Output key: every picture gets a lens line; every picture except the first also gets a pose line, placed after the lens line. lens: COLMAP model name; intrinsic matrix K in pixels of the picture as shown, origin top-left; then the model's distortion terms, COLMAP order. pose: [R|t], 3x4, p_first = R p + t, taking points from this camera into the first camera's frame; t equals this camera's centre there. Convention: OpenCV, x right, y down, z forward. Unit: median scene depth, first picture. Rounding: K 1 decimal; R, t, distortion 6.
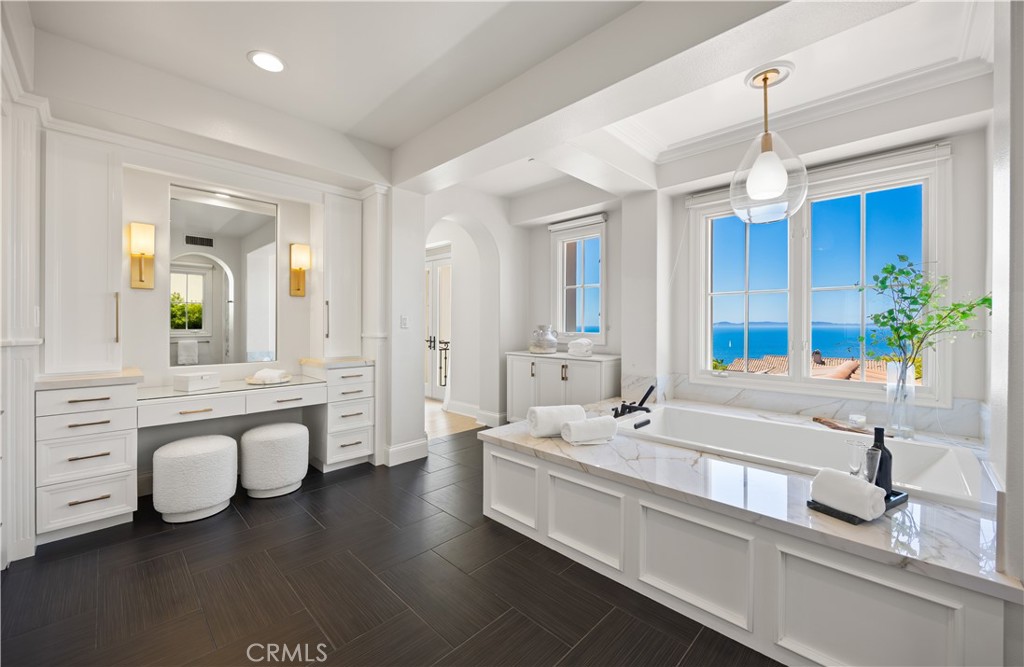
lens RADIAL K [[404.1, 0, 512.0], [0, 404.1, 329.2], [0, 0, 1]] dist [0.000763, 0.000178]
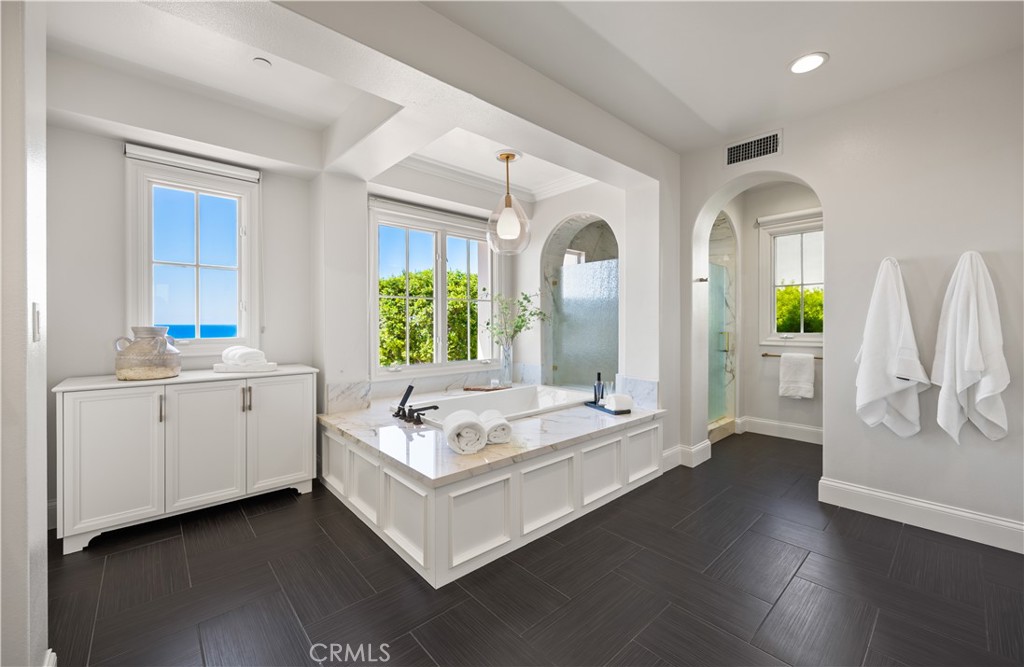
lens RADIAL K [[418.6, 0, 512.0], [0, 418.6, 333.5], [0, 0, 1]] dist [-0.000141, -0.000004]
pose [[0.042996, -0.028357, 0.998673, -0.850730], [0.010622, 0.999554, 0.027925, -0.021969], [-0.999019, 0.009407, 0.043278, 0.871593]]
